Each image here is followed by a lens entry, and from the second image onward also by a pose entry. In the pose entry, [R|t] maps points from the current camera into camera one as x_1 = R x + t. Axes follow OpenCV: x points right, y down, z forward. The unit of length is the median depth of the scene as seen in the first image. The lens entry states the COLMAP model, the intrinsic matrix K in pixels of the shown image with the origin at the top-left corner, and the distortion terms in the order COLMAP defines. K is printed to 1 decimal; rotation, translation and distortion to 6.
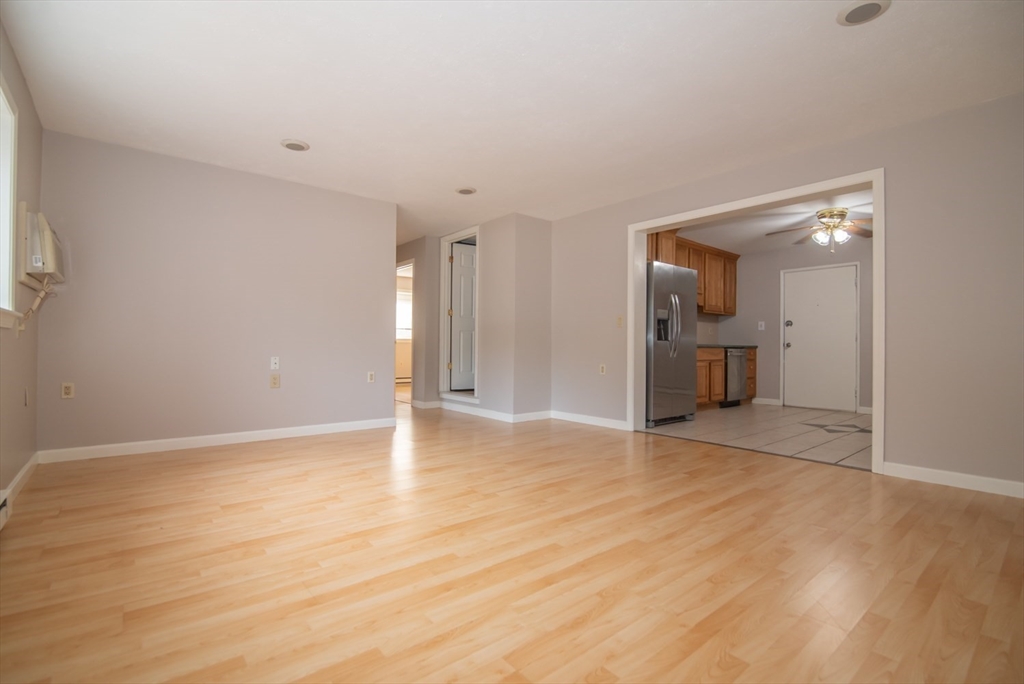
lens RADIAL K [[462.2, 0, 497.0], [0, 462.2, 346.3], [0, 0, 1]] dist [-0.017572, -0.000048]
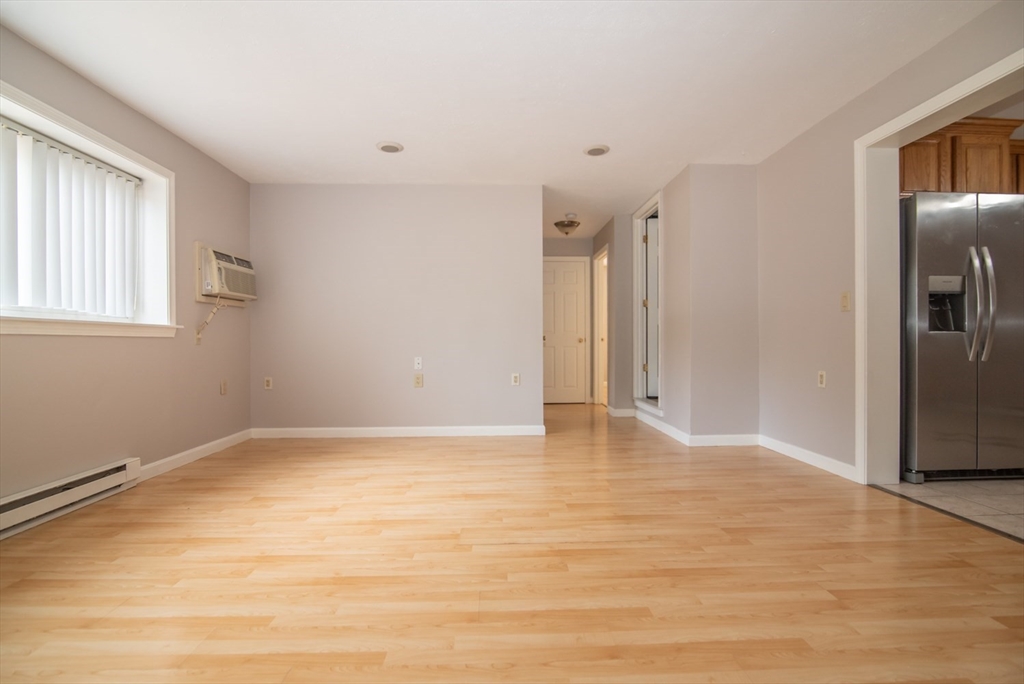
lens RADIAL K [[470.6, 0, 507.1], [0, 470.6, 345.6], [0, 0, 1]] dist [-0.018738, 0.000336]
pose [[0.804563, -0.009343, -0.593794, 0.305423], [0.012504, 0.999921, 0.001209, -0.001775], [0.593736, -0.008397, 0.804616, 0.267782]]
